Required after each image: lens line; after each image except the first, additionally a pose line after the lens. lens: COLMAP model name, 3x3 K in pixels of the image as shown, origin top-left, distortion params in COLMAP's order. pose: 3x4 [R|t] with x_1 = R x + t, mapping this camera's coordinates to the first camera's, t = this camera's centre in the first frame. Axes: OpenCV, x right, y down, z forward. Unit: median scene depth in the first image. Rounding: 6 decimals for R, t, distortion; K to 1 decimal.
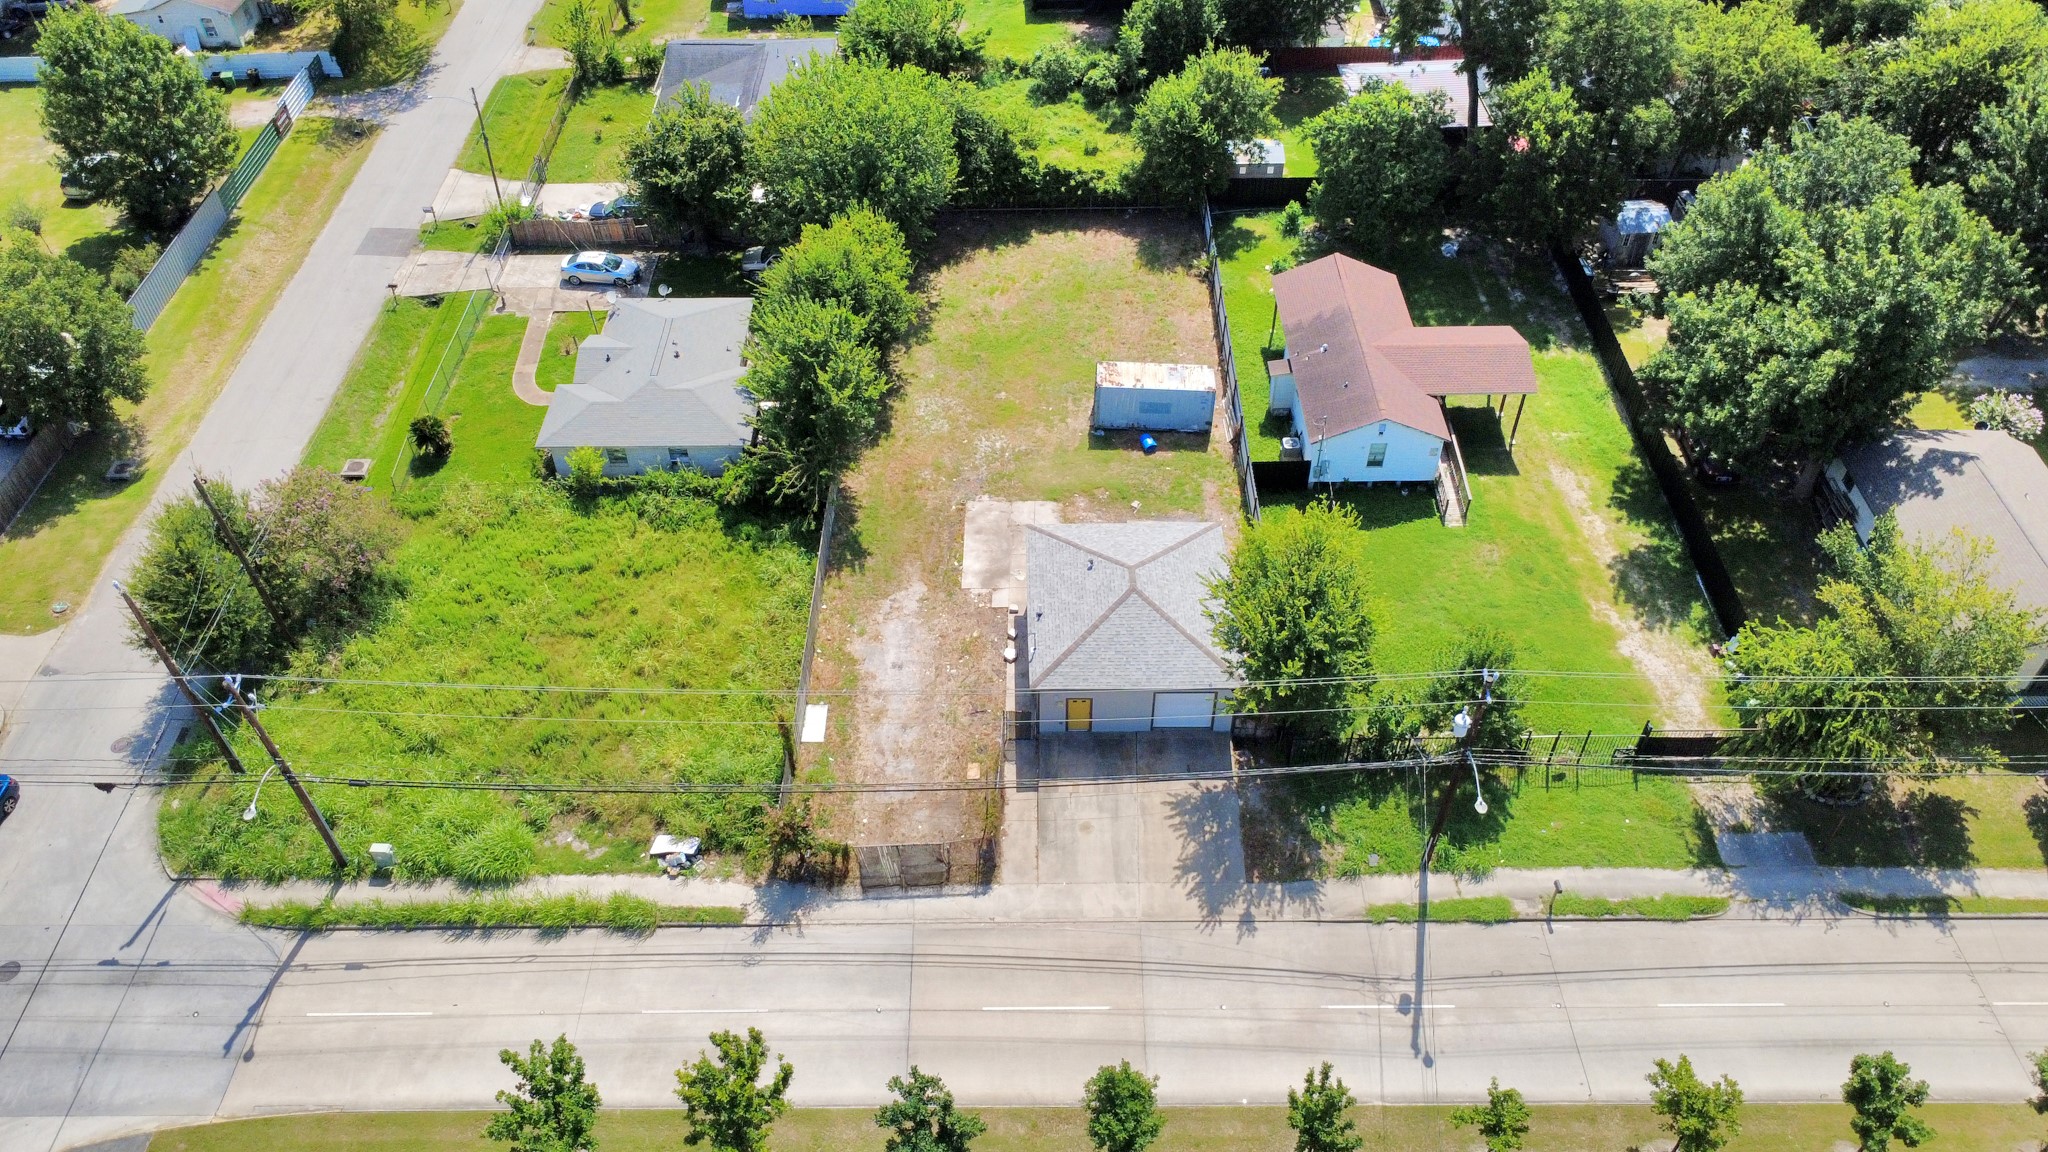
lens RADIAL K [[1519.2, 0, 1024.8], [0, 1519.2, 548.8], [0, 0, 1]] dist [0.005164, -0.005826]
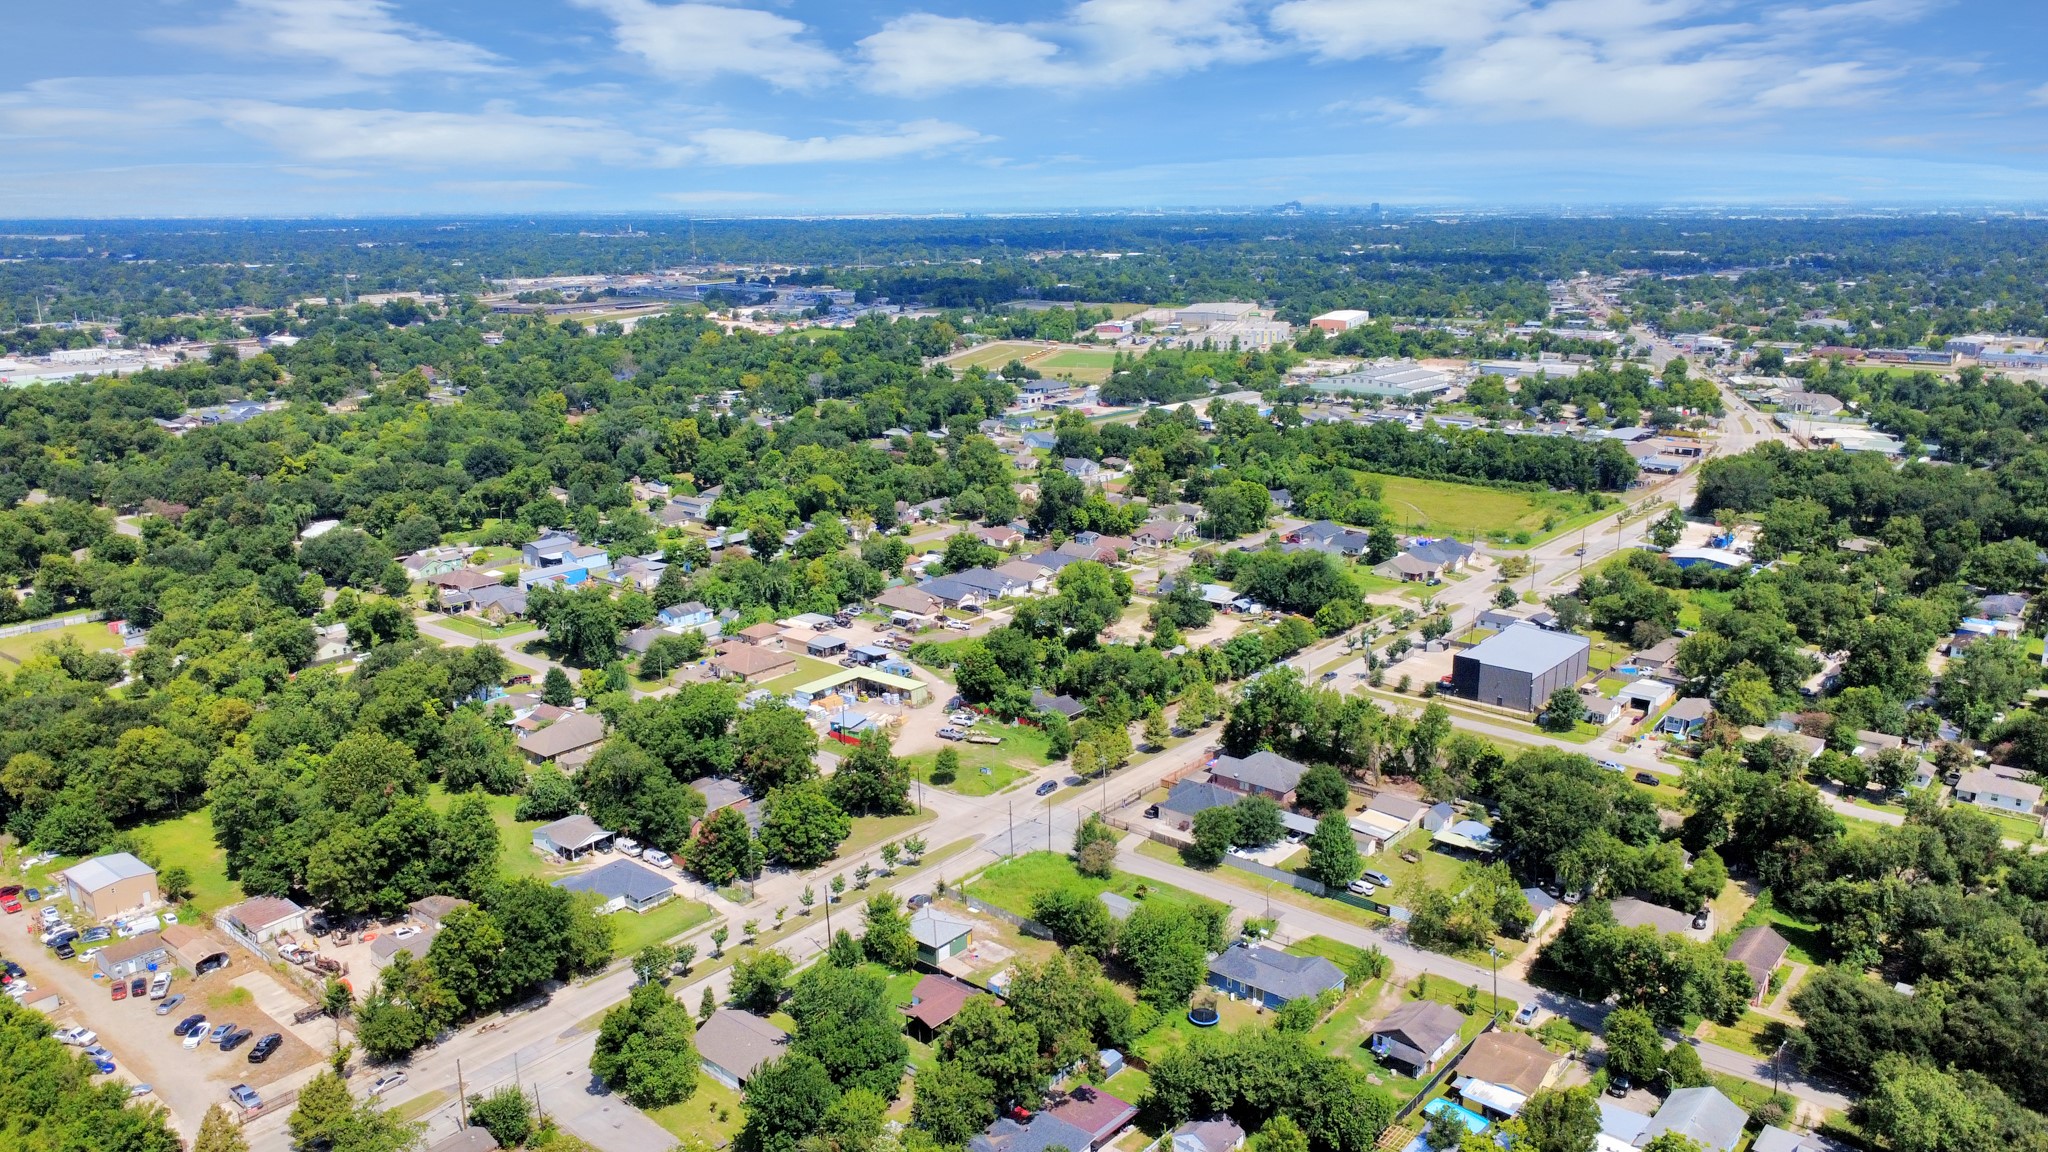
lens RADIAL K [[1493.2, 0, 1024.0], [0, 1493.2, 576.0], [0, 0, 1]] dist [0.005657, -0.003951]
pose [[-0.646199, 0.197604, -0.737143, 2.073086], [-0.518419, 0.595177, 0.614008, -2.399590], [0.560061, 0.778920, -0.282161, 1.288721]]
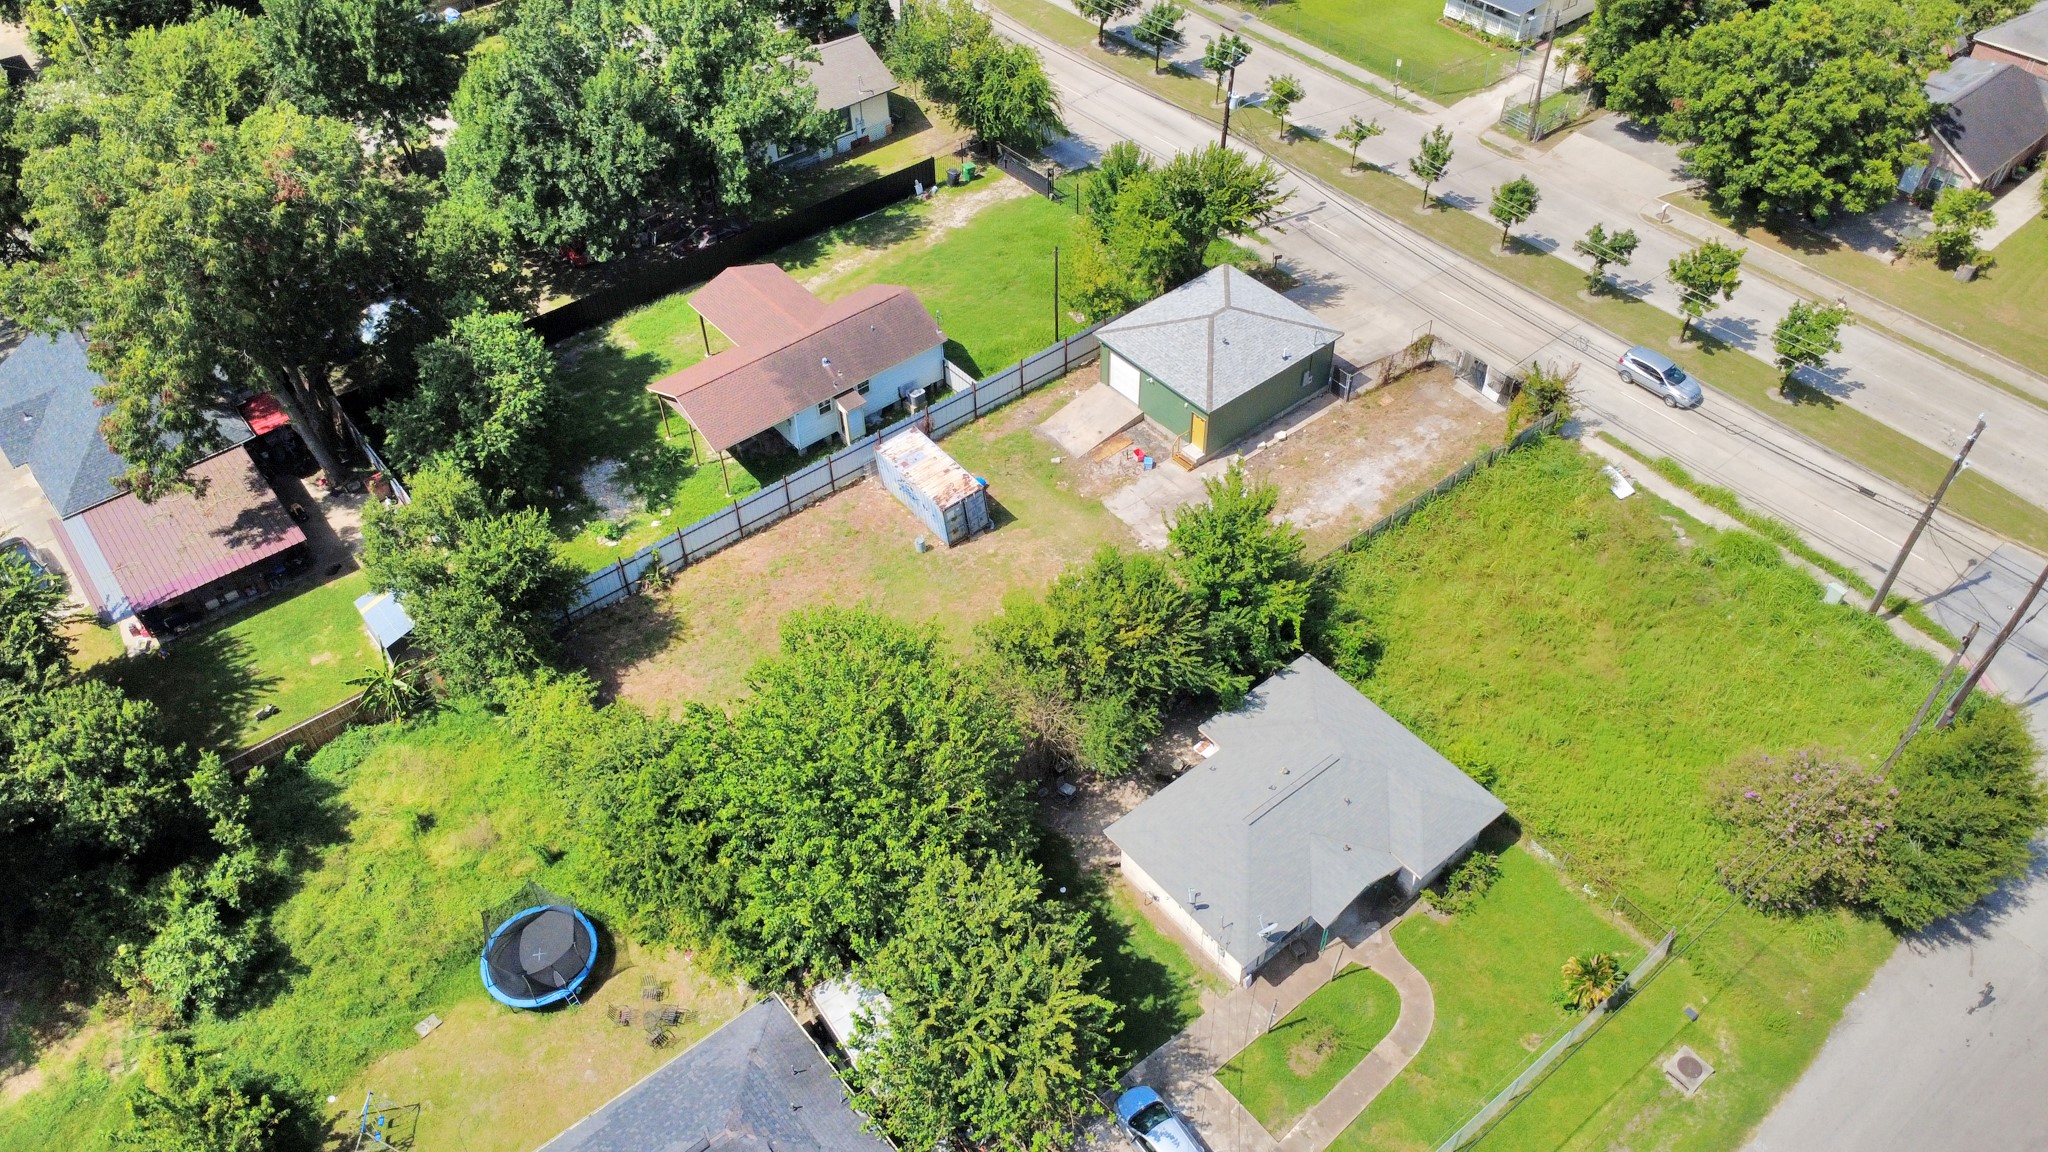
lens RADIAL K [[1493.2, 0, 1024.0], [0, 1493.2, 576.0], [0, 0, 1]] dist [0.005657, -0.003951]
pose [[-0.623308, -0.536149, 0.569238, -0.545183], [0.556852, 0.206742, 0.804471, -0.858661], [-0.549001, 0.818415, 0.169692, 0.912852]]
